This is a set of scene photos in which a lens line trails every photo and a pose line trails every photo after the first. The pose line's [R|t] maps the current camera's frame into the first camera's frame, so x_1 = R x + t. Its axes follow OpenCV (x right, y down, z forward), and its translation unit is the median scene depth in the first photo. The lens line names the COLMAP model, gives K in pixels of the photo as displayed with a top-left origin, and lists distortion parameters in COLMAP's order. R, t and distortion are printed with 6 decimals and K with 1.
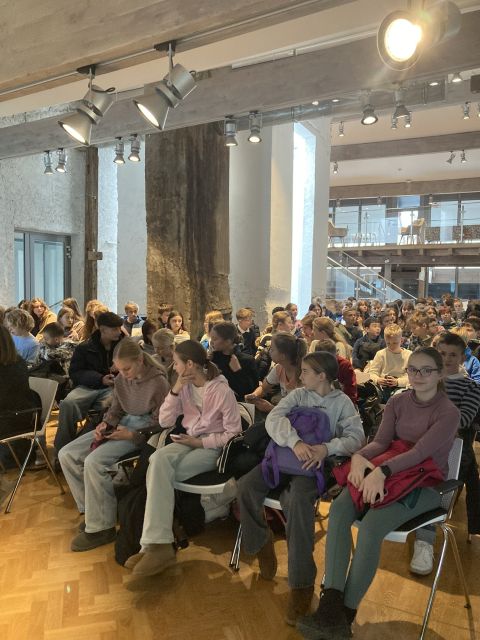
lens RADIAL K [[518.4, 0, 240.0], [0, 518.4, 320.0], [0, 0, 1]] dist [0.021736, -0.011788]
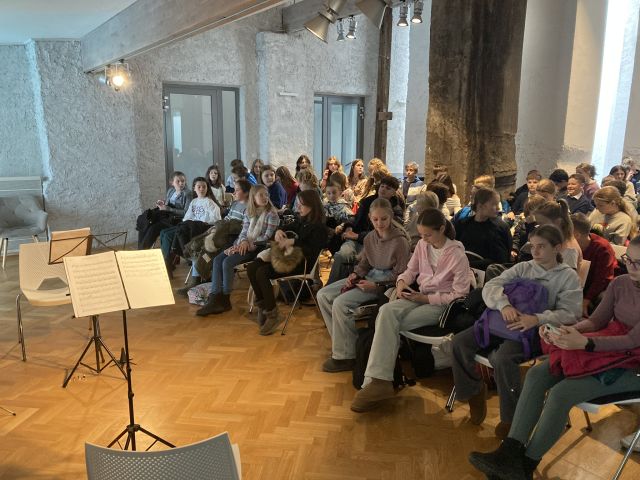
lens RADIAL K [[518.4, 0, 320.0], [0, 518.4, 240.0], [0, 0, 1]] dist [0.021736, -0.011788]
pose [[0.912004, 0.074803, -0.403303, 0.137519], [-0.023905, 0.991253, 0.129796, -0.027677], [0.409484, -0.108733, 0.905814, -0.089507]]
